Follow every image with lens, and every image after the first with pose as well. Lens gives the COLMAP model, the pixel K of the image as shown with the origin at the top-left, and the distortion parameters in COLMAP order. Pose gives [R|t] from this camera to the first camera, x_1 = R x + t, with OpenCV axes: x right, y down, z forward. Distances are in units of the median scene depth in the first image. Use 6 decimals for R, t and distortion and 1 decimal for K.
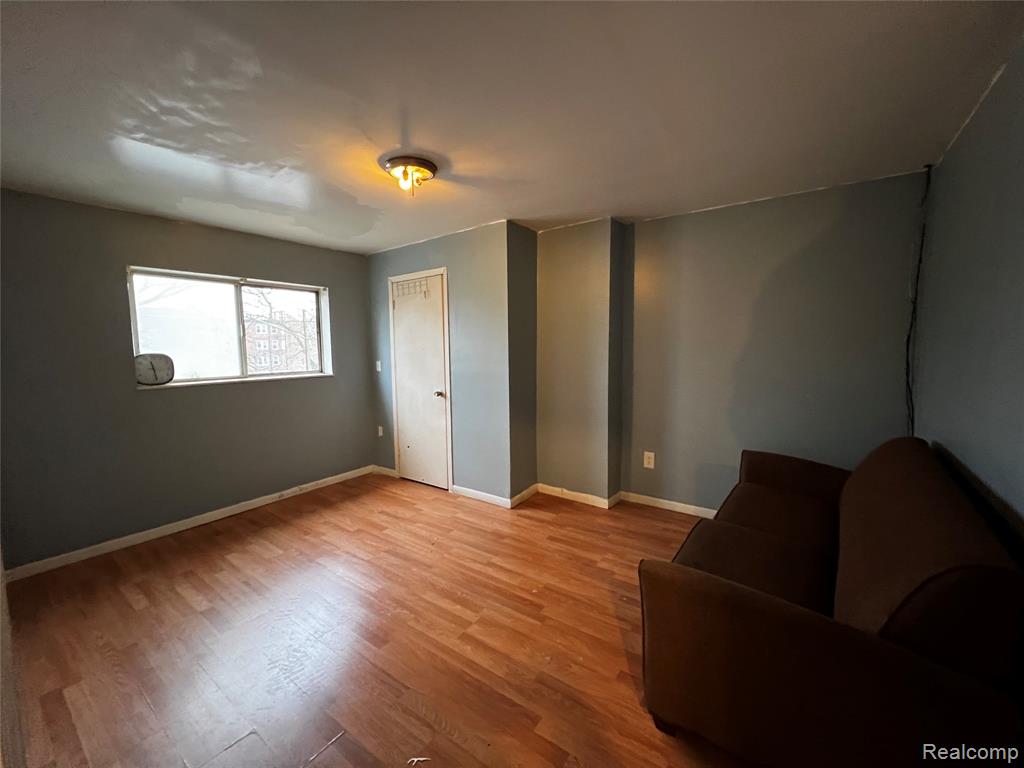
lens RADIAL K [[408.9, 0, 511.7], [0, 408.9, 381.6], [0, 0, 1]] dist [-0.000966, 0.000410]
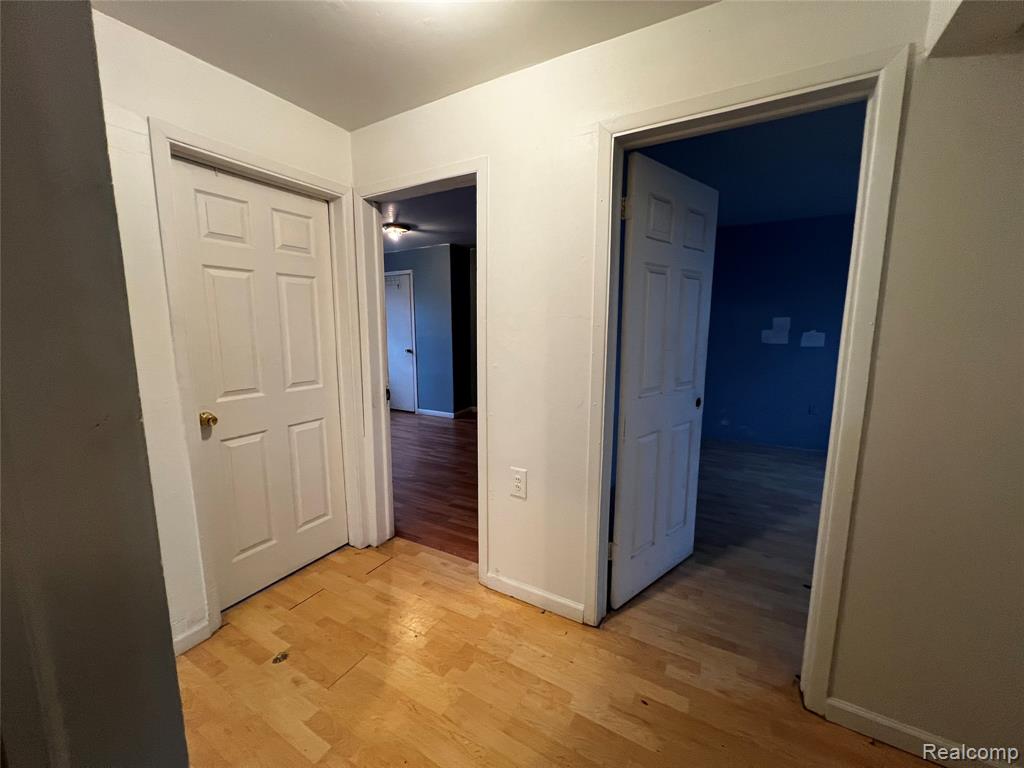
lens RADIAL K [[410.6, 0, 512.2], [0, 410.6, 389.4], [0, 0, 1]] dist [0.000639, -0.000052]
pose [[0.994661, -0.003762, 0.103125, 0.084305], [-0.003656, 0.997423, 0.071648, 0.094840], [-0.103129, -0.071642, 0.992085, -0.932366]]
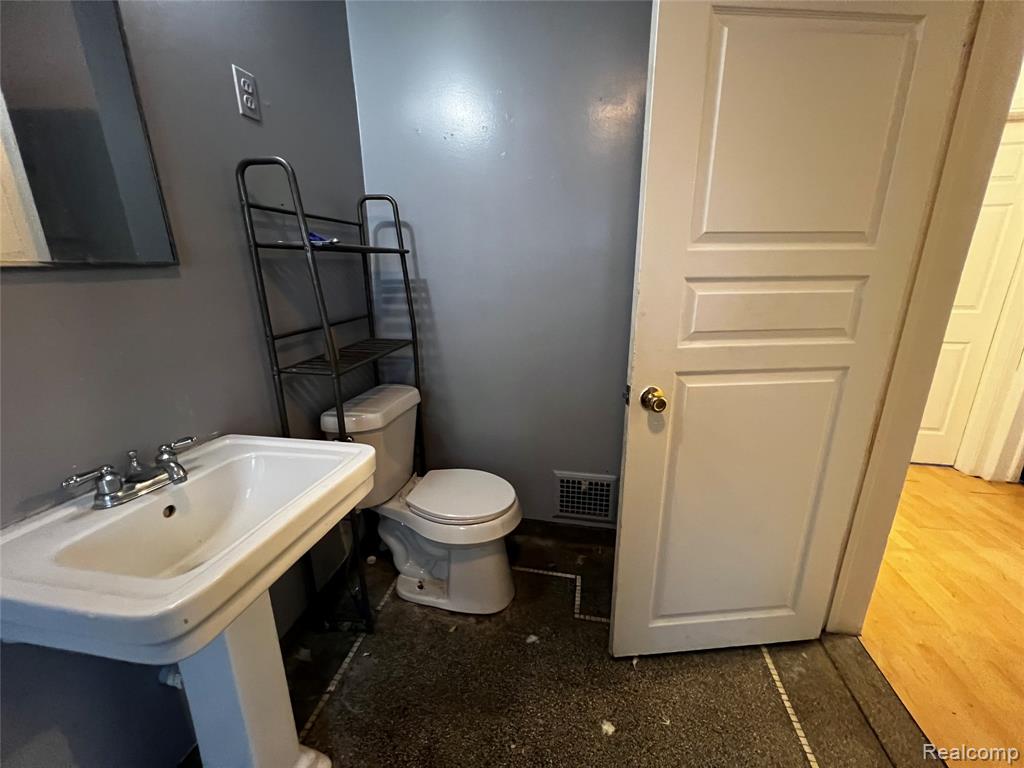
lens RADIAL K [[408.9, 0, 511.7], [0, 408.9, 381.6], [0, 0, 1]] dist [-0.000966, 0.000410]
pose [[0.414192, 0.255924, -0.873469, 0.183371], [-0.066786, 0.965615, 0.251253, 0.143809], [0.907736, -0.045732, 0.417041, -1.391080]]
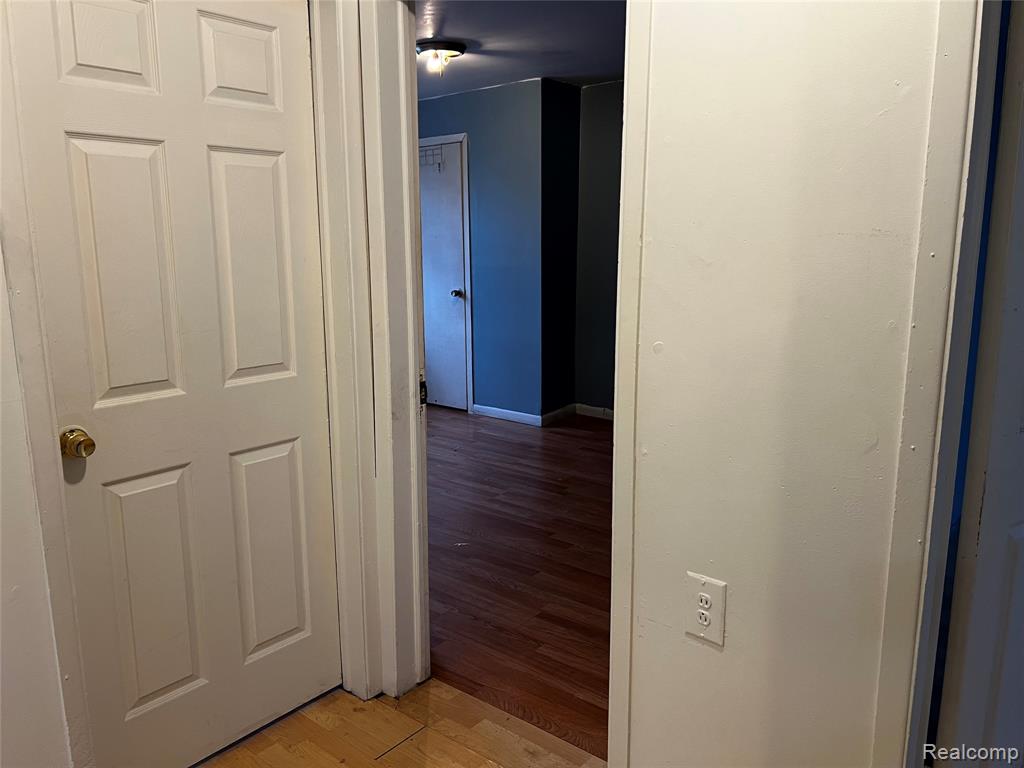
lens RADIAL K [[767.1, 0, 510.5], [0, 767.1, 390.9], [0, 0, 1]] dist [0.064179, -0.068465]
pose [[0.997642, 0.017975, -0.066239, 0.051891], [-0.010332, 0.993431, 0.113963, 0.072228], [0.067852, -0.113010, 0.991274, -0.812090]]
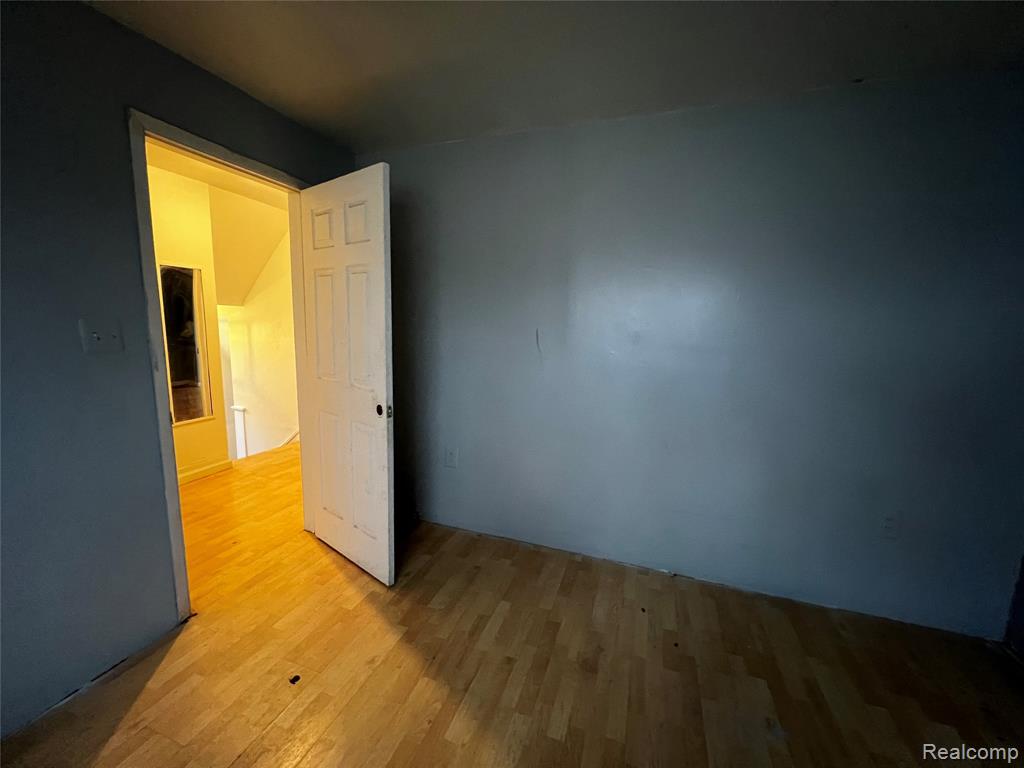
lens RADIAL K [[409.6, 0, 511.7], [0, 409.6, 381.3], [0, 0, 1]] dist [0.001320, -0.000347]
pose [[0.278105, 0.155773, -0.947836, 1.381334], [-0.111718, 0.985311, 0.129153, 0.003345], [0.954032, 0.069972, 0.291422, -0.082473]]
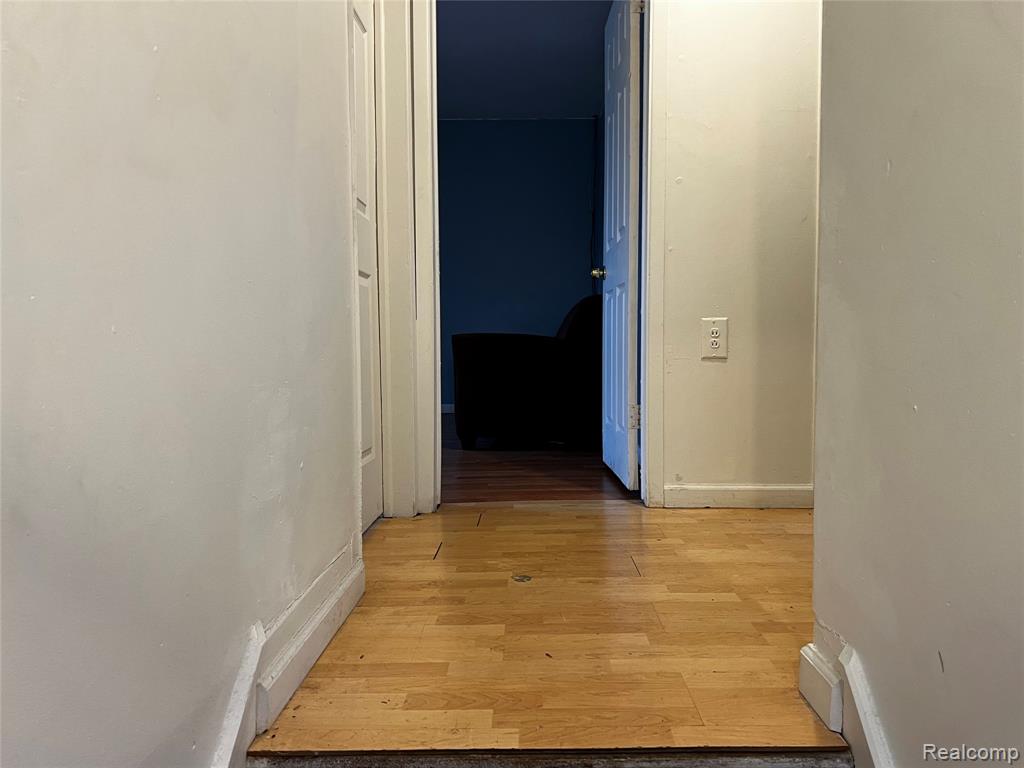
lens RADIAL K [[767.1, 0, 510.5], [0, 767.1, 390.9], [0, 0, 1]] dist [0.064179, -0.068465]
pose [[0.829442, -0.030770, 0.557745, -0.659923], [0.047222, 0.998770, -0.015126, 0.400409], [-0.556593, 0.038884, 0.829875, -0.909833]]
